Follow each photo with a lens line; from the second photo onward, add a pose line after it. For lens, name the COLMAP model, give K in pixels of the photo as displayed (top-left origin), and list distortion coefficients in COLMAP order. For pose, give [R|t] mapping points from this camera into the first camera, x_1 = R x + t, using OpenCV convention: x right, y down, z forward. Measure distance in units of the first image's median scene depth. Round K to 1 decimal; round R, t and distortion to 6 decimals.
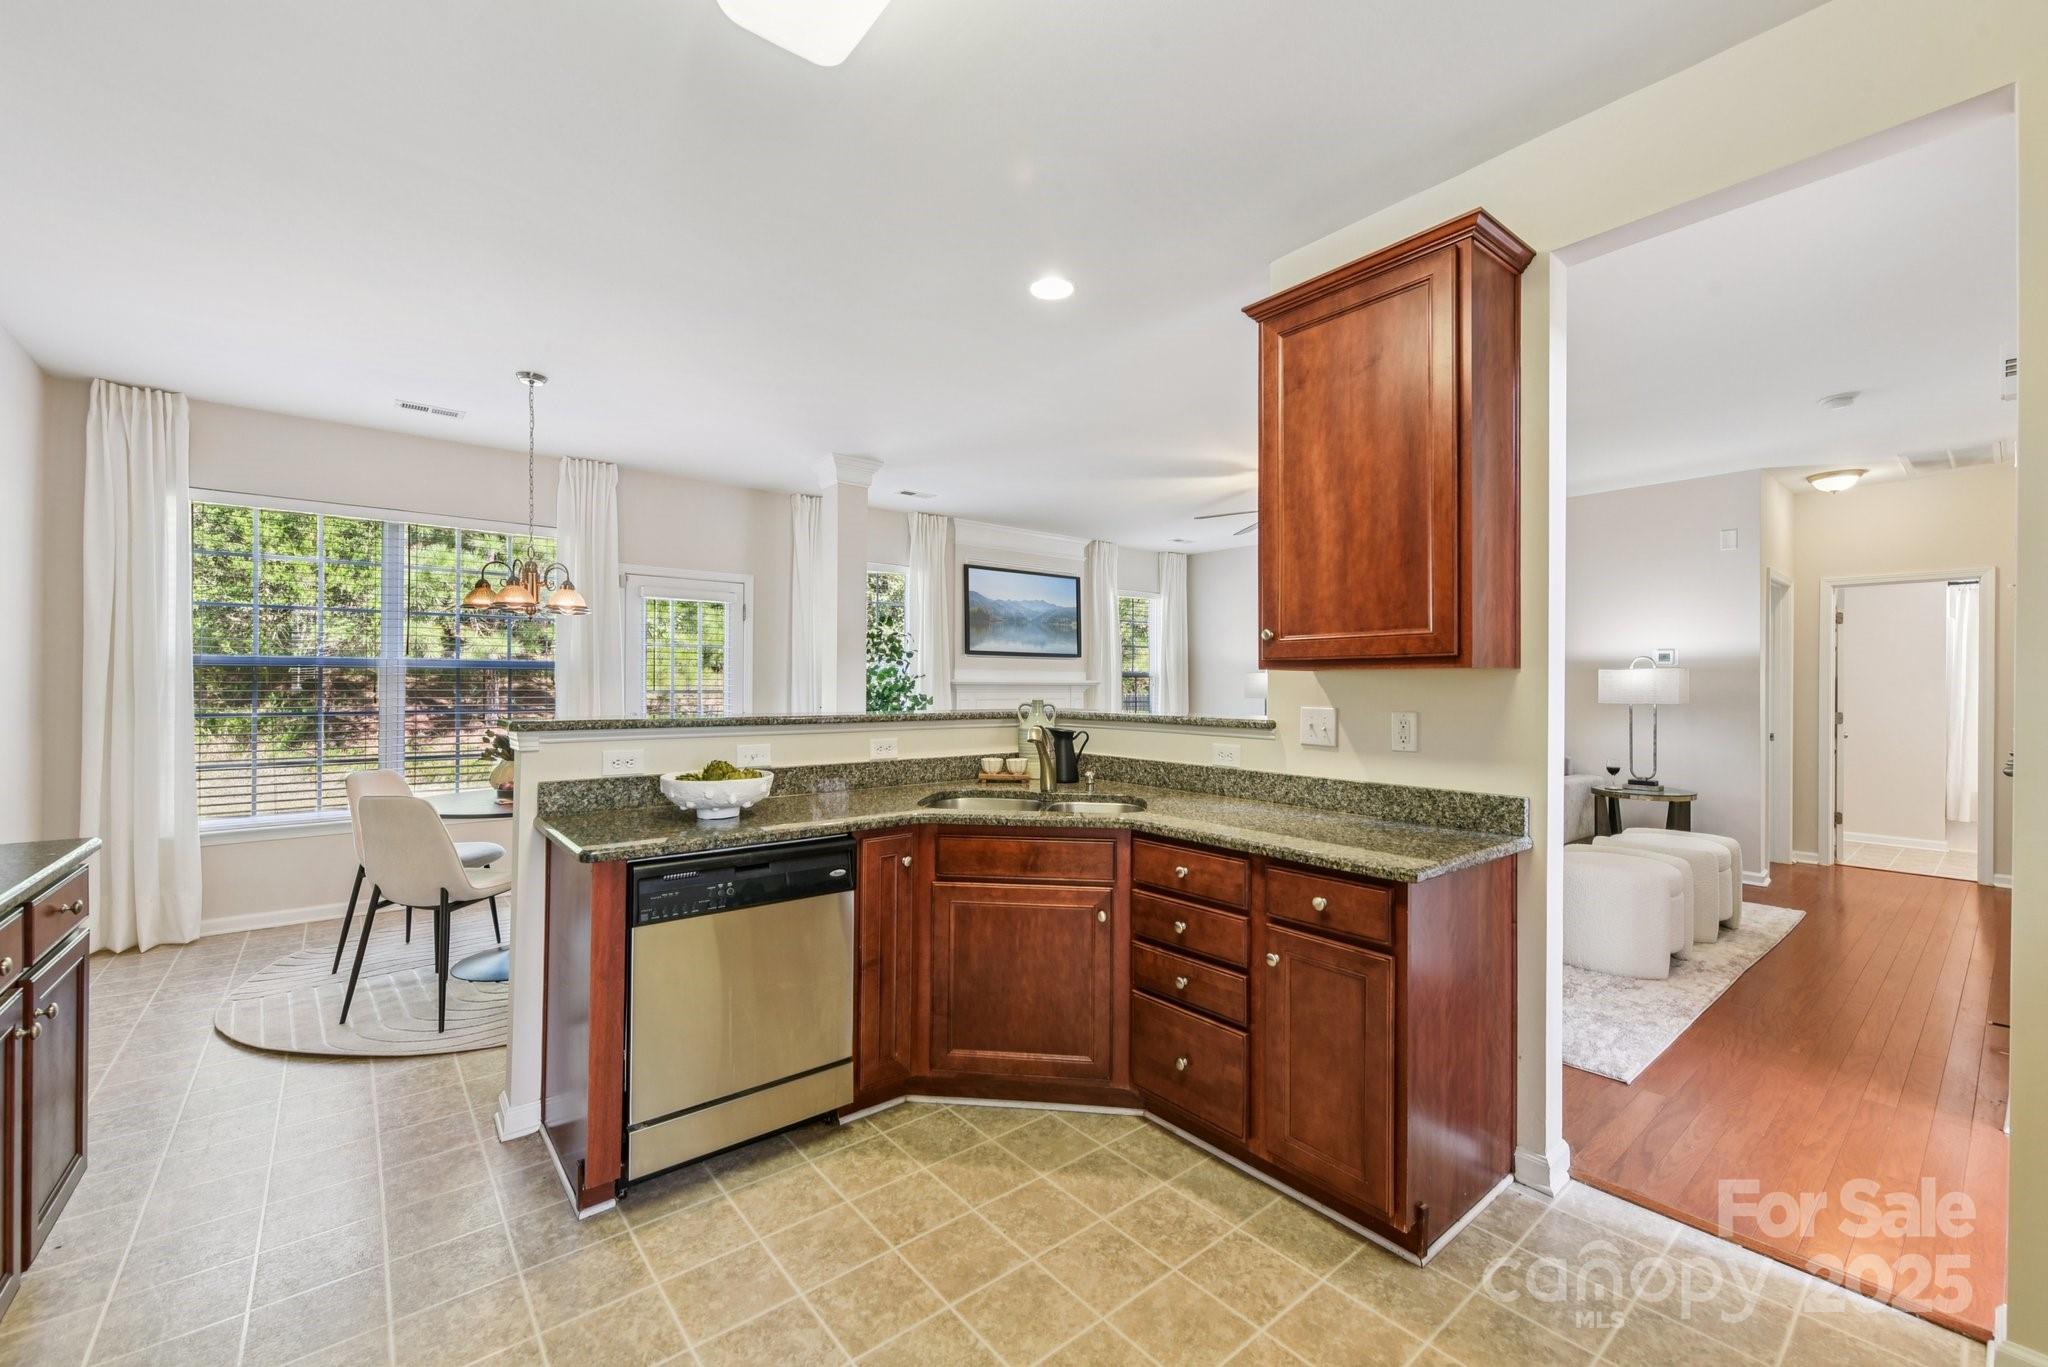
lens RADIAL K [[825.0, 0, 1023.3], [0, 825.0, 683.6], [0, 0, 1]] dist [0.001384, -0.000105]
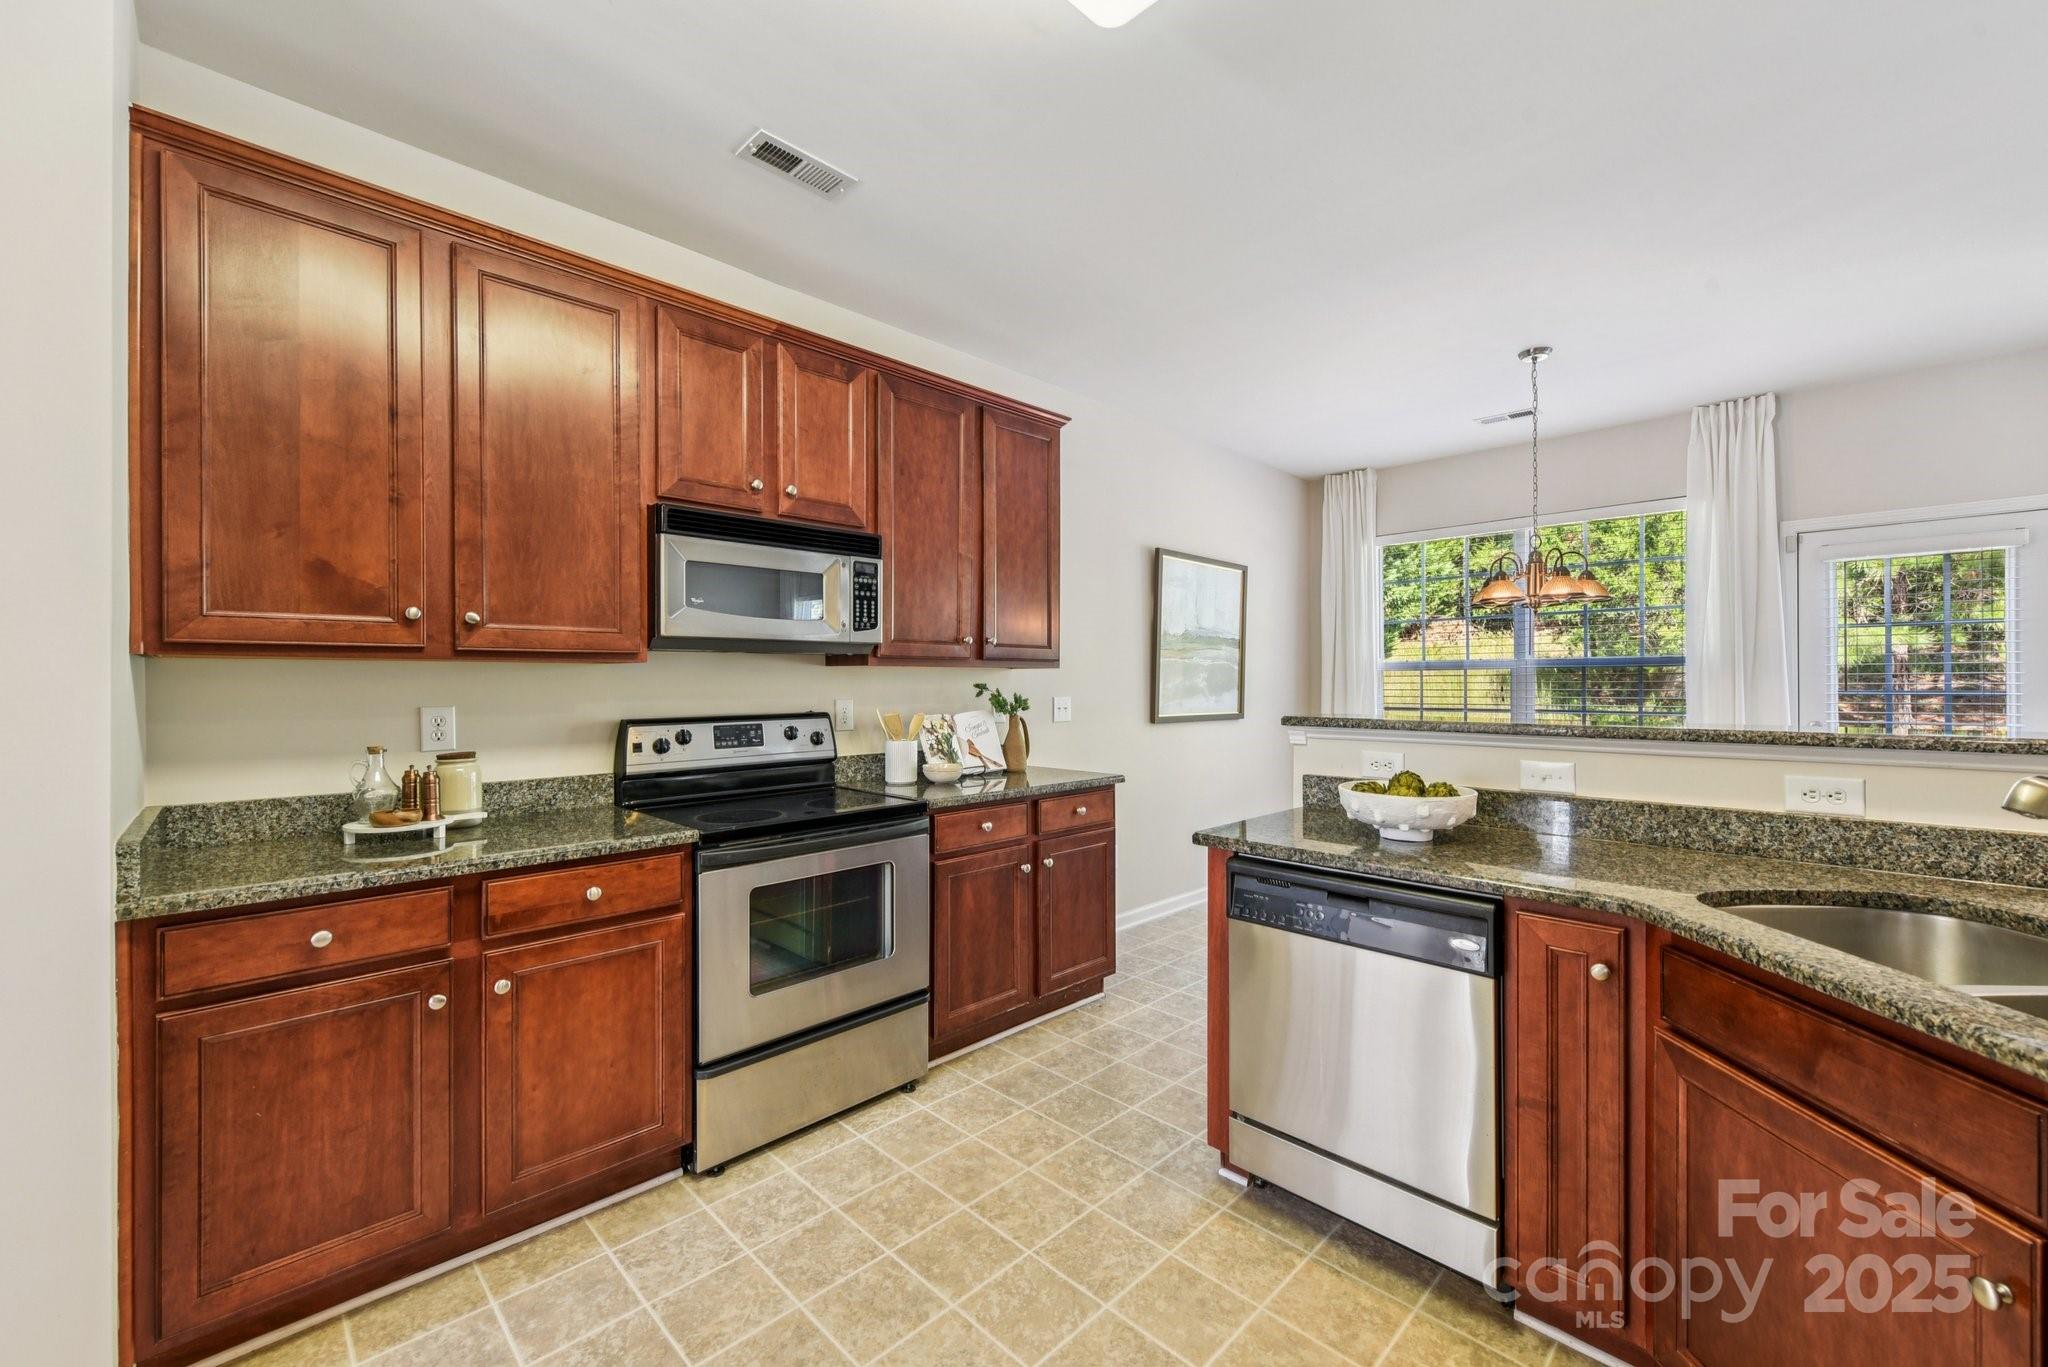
lens RADIAL K [[825.0, 0, 1025.4], [0, 825.0, 680.6], [0, 0, 1]] dist [0.001384, -0.000105]
pose [[0.090765, -0.007510, -0.995844, 0.458050], [0.003091, 0.999969, -0.007259, 0.005671], [0.995868, -0.002419, 0.090785, 0.563743]]
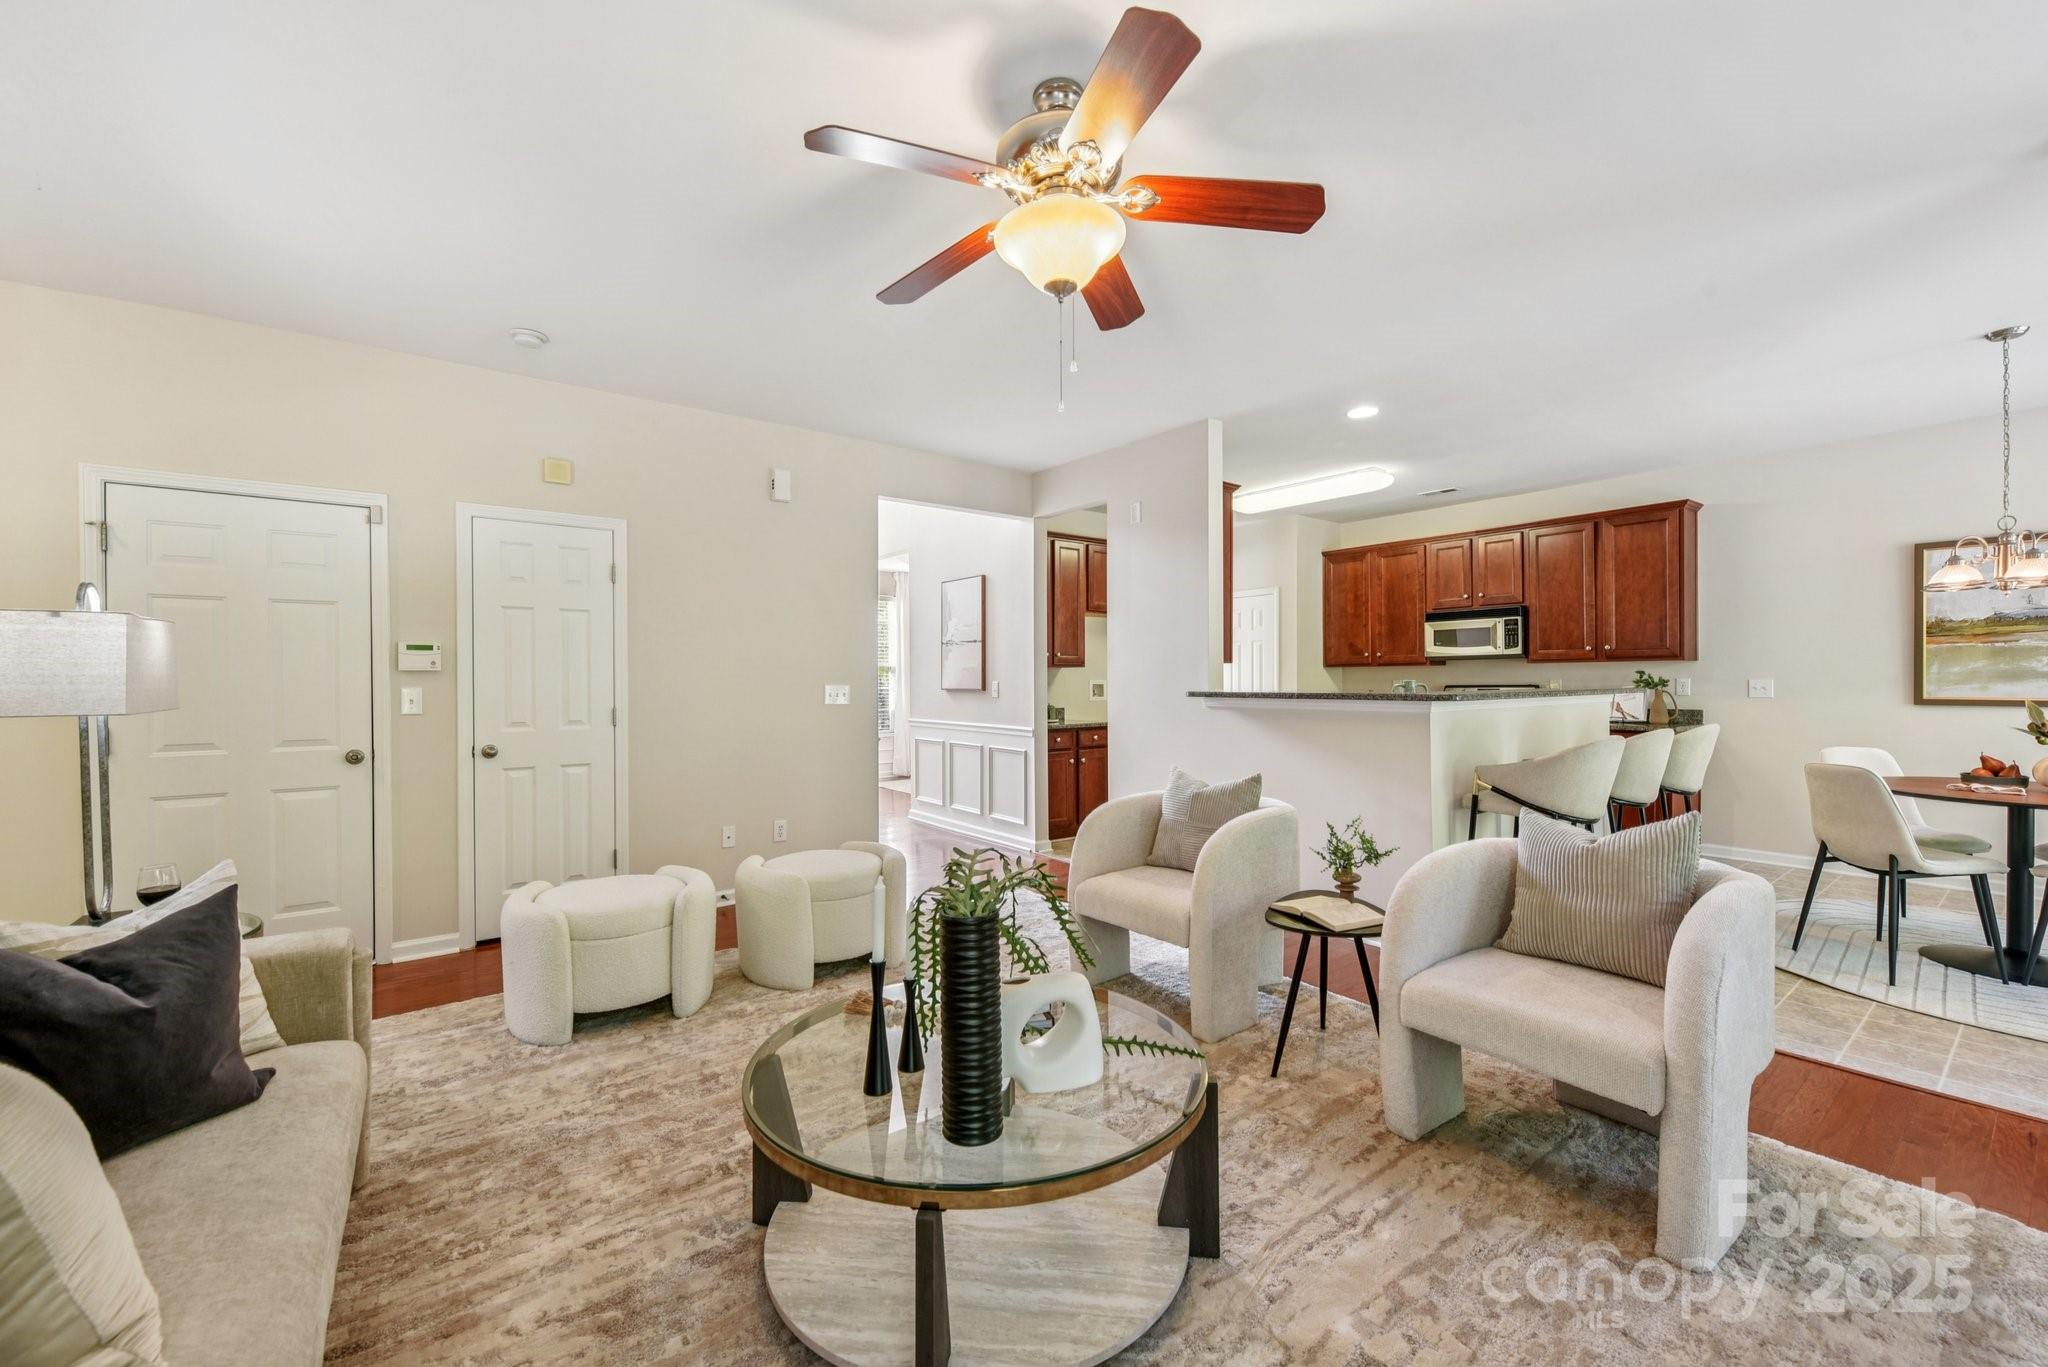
lens RADIAL K [[825.0, 0, 1020.6], [0, 825.0, 685.5], [0, 0, 1]] dist [0.001384, -0.000105]
pose [[-0.998784, -0.001493, 0.049268, 0.574989], [-0.001286, 0.999990, 0.004252, 0.018609], [-0.049274, 0.004183, -0.998777, 1.644048]]
